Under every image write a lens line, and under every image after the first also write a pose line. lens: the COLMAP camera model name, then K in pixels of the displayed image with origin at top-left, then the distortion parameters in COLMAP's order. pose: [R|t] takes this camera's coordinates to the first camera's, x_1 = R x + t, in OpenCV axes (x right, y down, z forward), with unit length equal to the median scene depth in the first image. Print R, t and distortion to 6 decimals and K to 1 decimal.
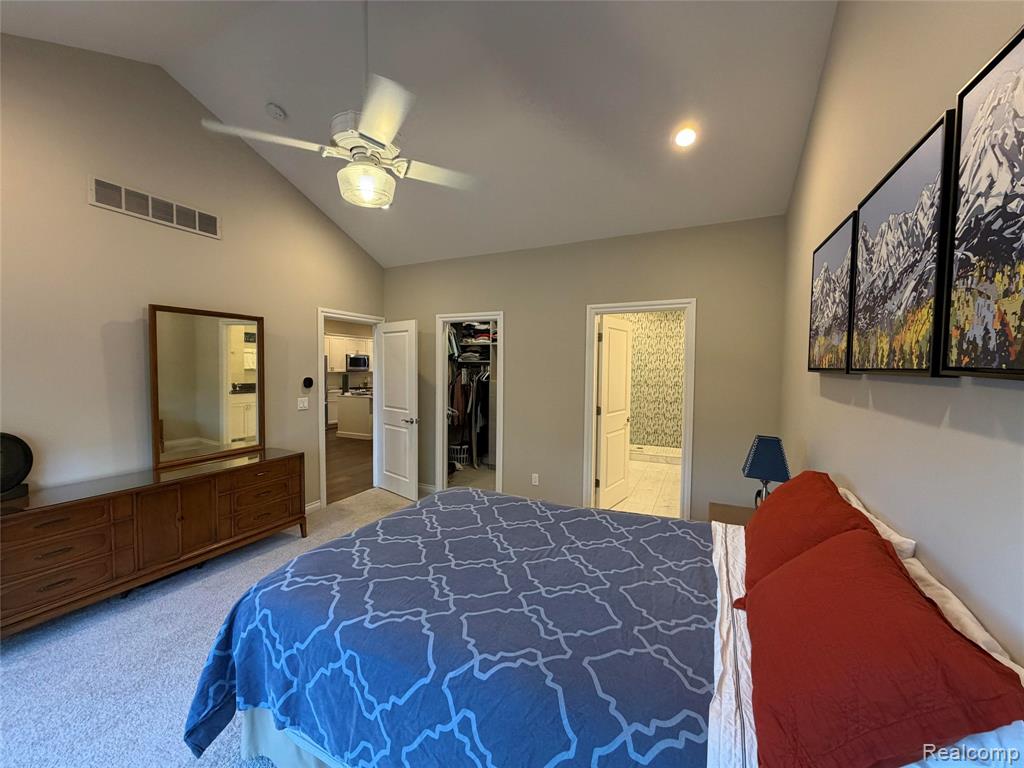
lens RADIAL K [[408.6, 0, 510.5], [0, 408.6, 385.8], [0, 0, 1]] dist [-0.002010, -0.000175]
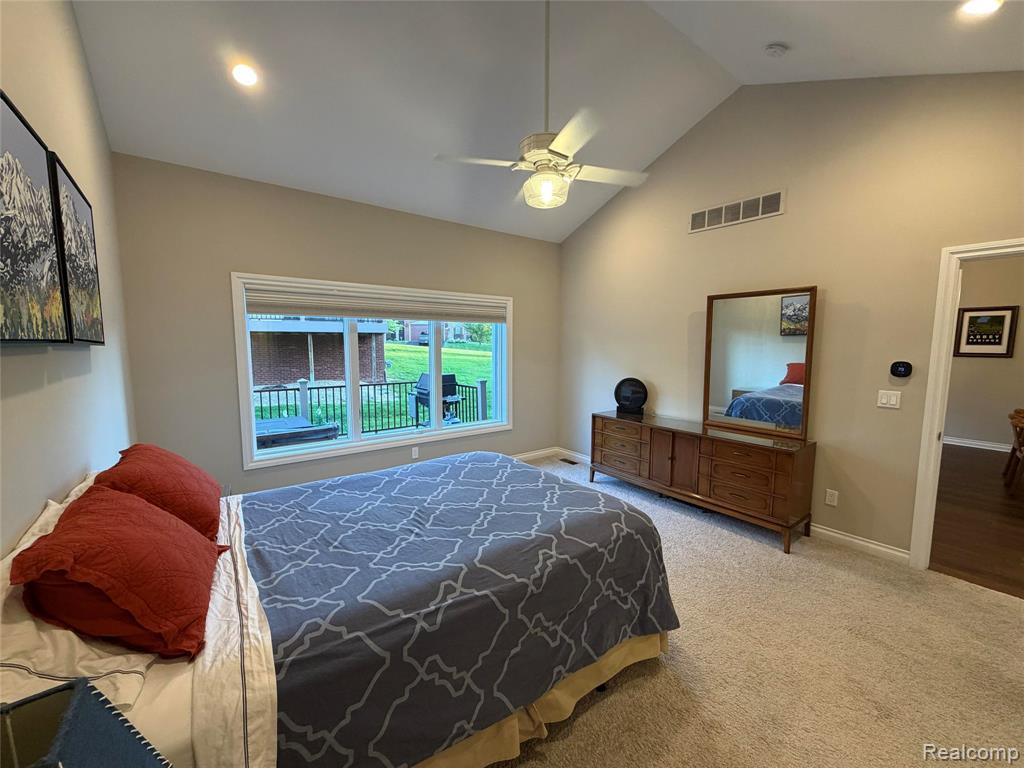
lens RADIAL K [[408.6, 0, 511.0], [0, 408.6, 382.4], [0, 0, 1]] dist [-0.002010, -0.000175]
pose [[-0.462052, 0.079470, -0.883285, 0.846535], [-0.048379, 0.992235, 0.114580, -0.069141], [0.885532, 0.095674, -0.454620, 1.591896]]
